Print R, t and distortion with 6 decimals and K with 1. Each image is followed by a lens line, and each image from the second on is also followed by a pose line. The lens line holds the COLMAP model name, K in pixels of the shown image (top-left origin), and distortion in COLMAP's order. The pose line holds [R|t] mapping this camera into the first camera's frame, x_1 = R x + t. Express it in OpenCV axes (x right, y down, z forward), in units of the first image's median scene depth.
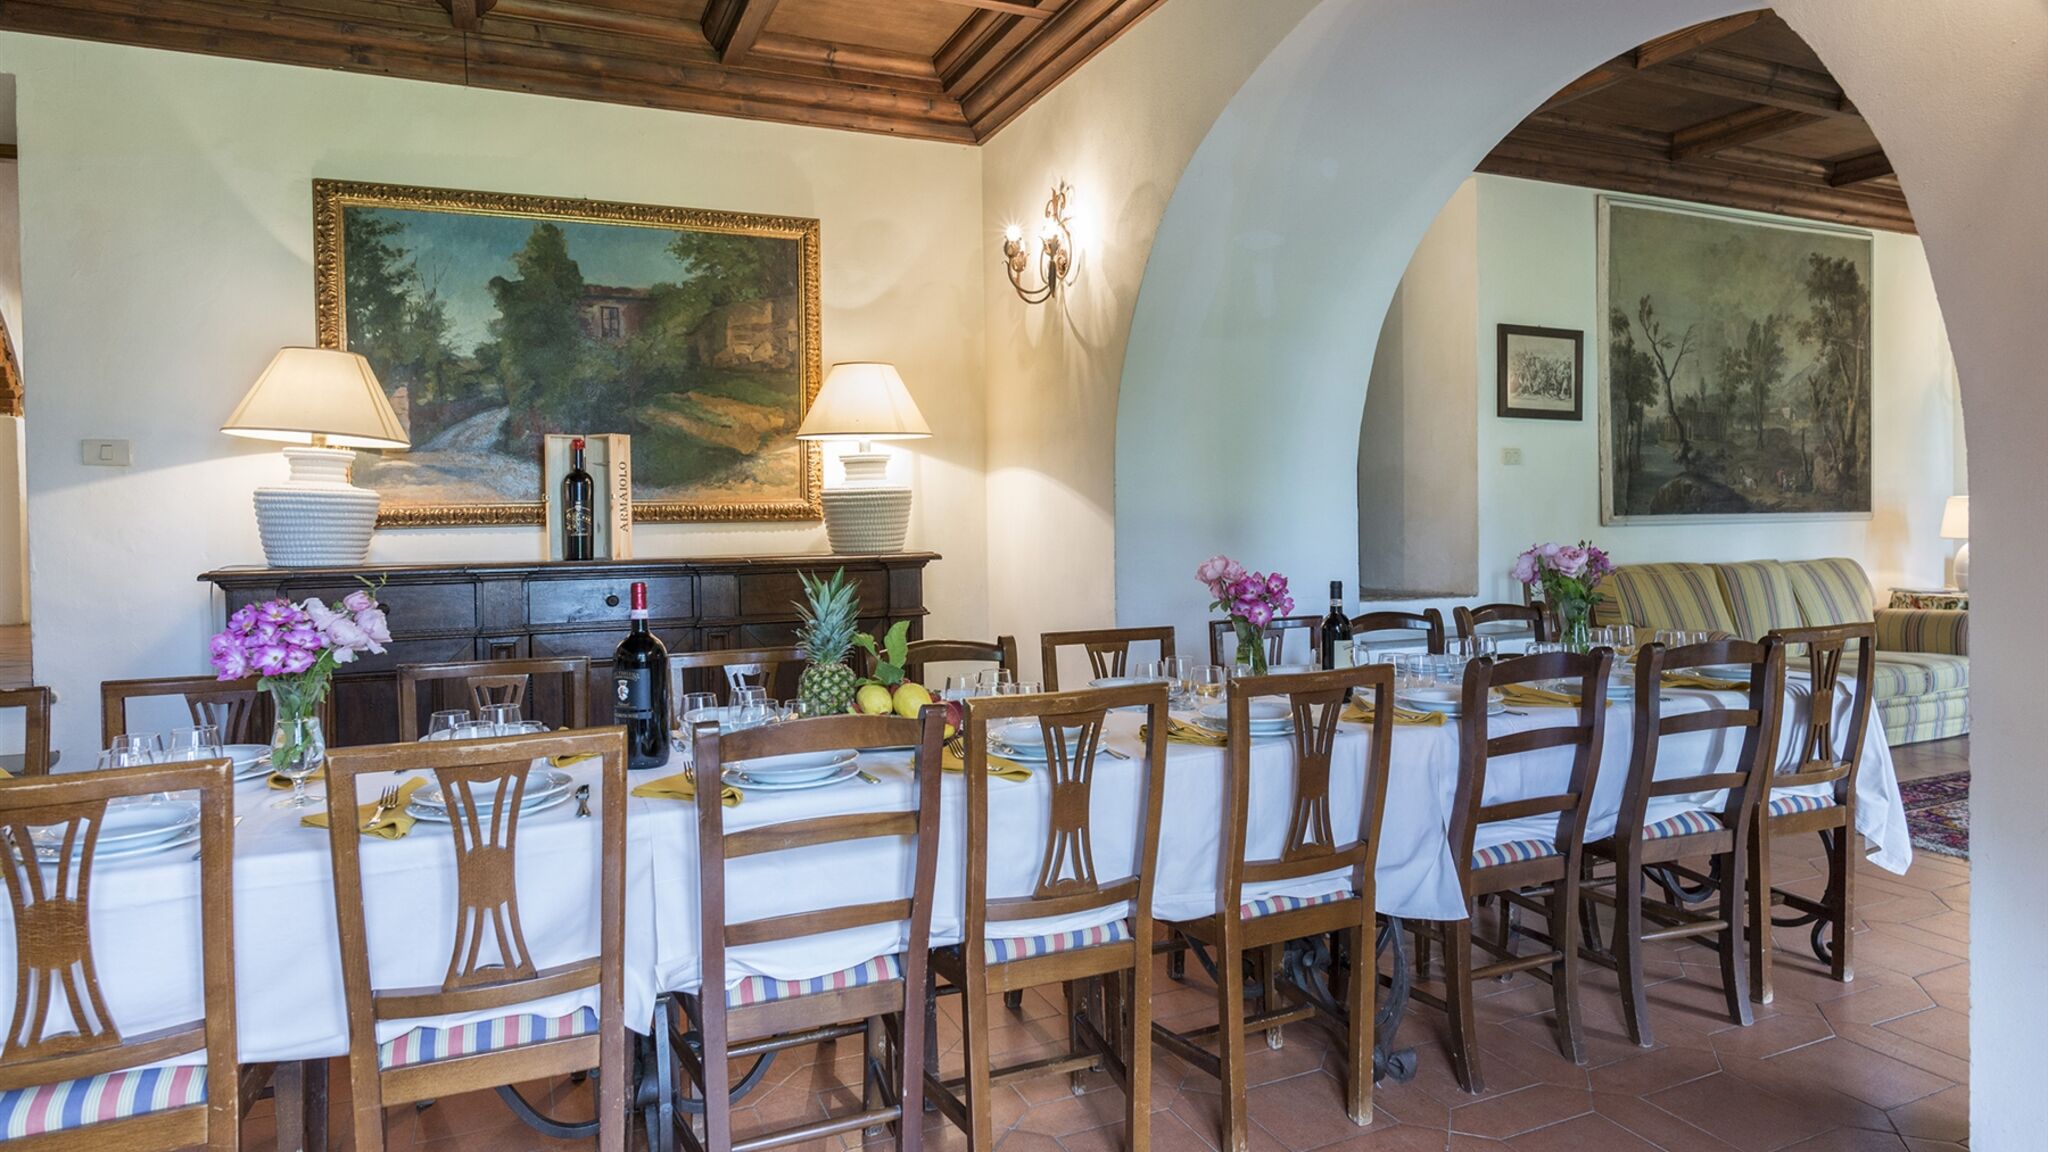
lens RADIAL K [[1206.7, 0, 1026.8], [0, 1206.7, 530.2], [0, 0, 1]] dist [-0.005771, -0.001110]
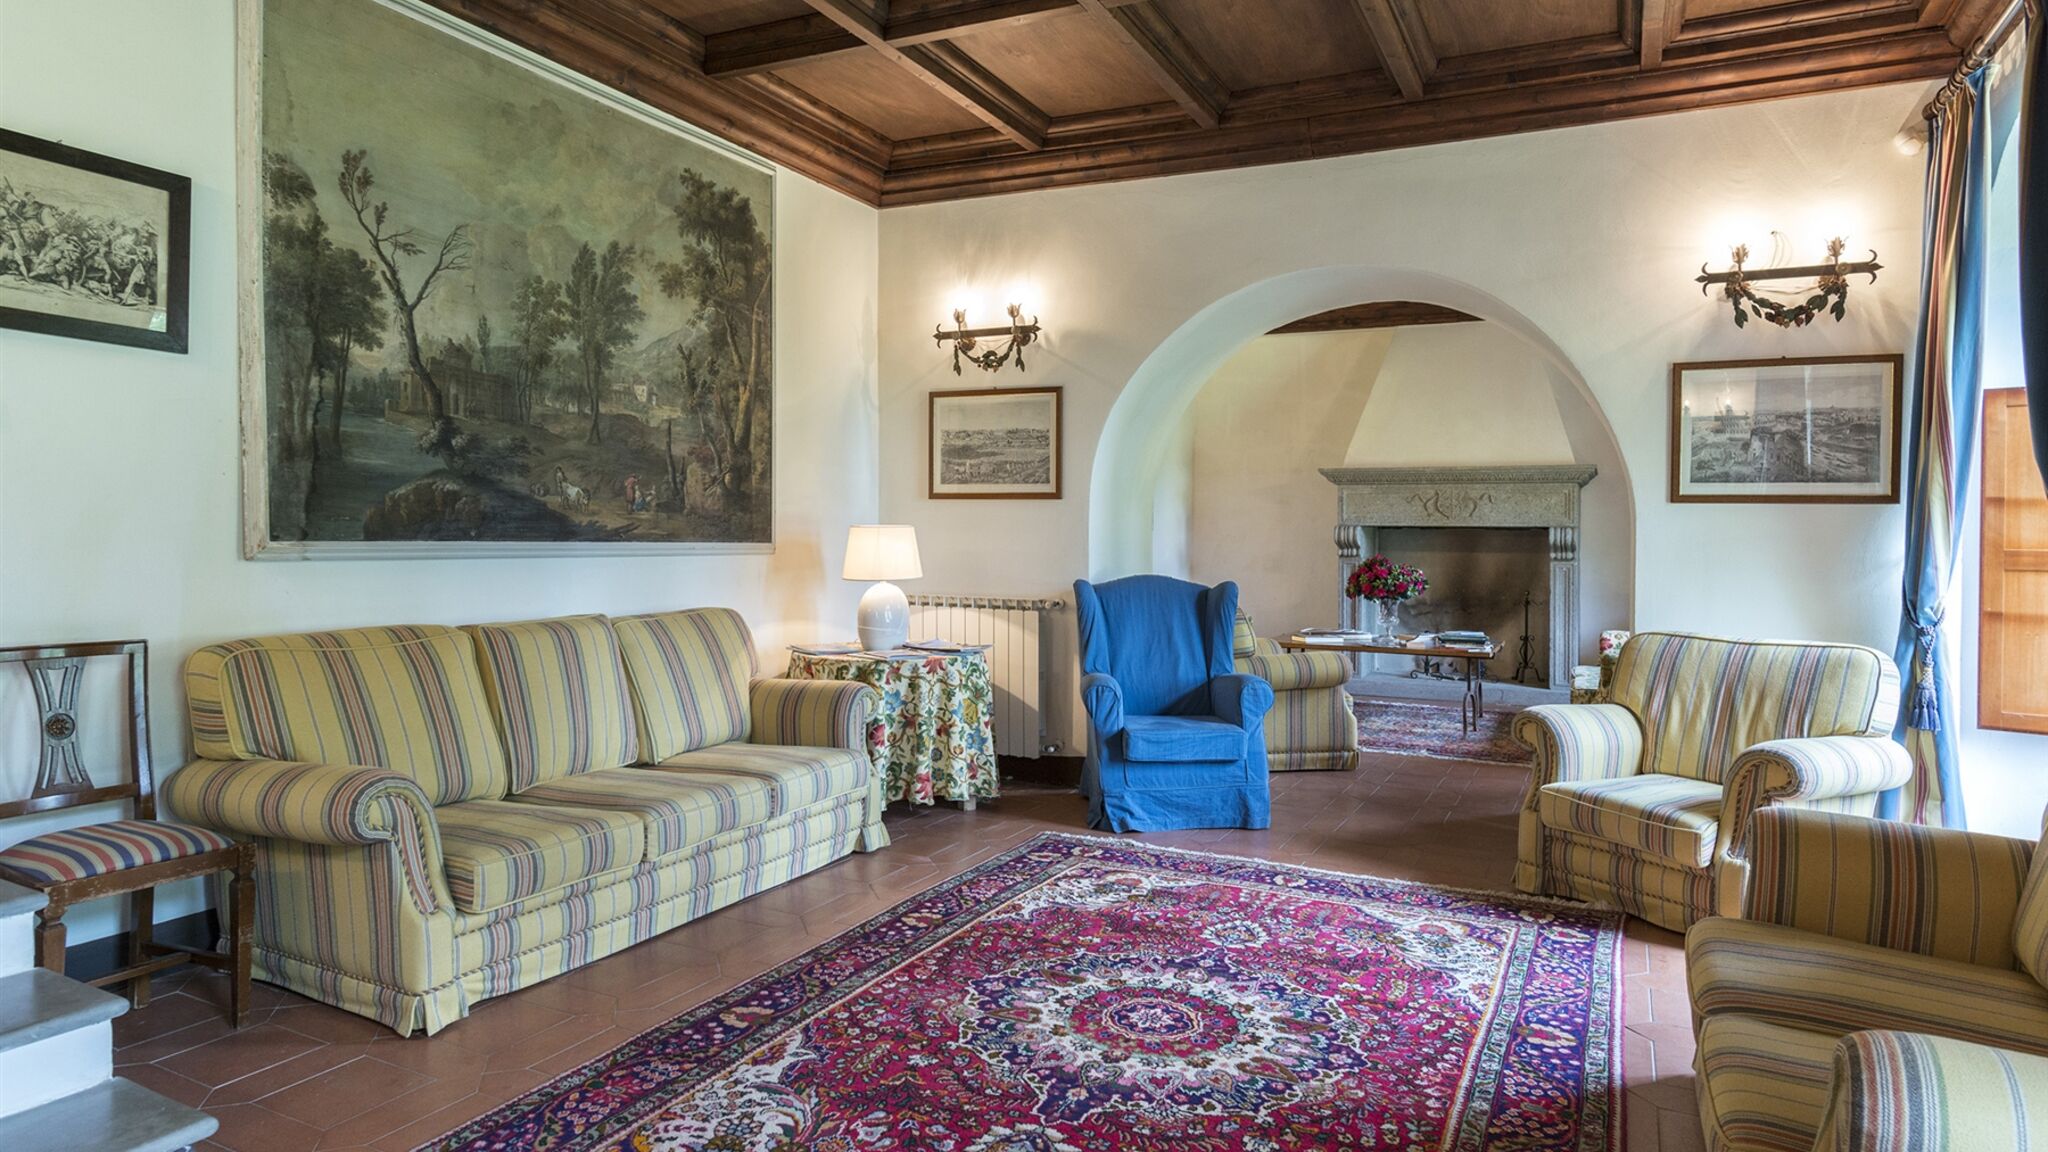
lens RADIAL K [[1221.2, 0, 1024.0], [0, 1221.2, 576.0], [0, 0, 1]] dist [-0.001555, -0.000050]
pose [[0.776106, -0.004862, 0.630583, 0.376781], [0.000344, 0.999973, 0.007287, -0.000395], [-0.630602, -0.005438, 0.776087, 0.344790]]
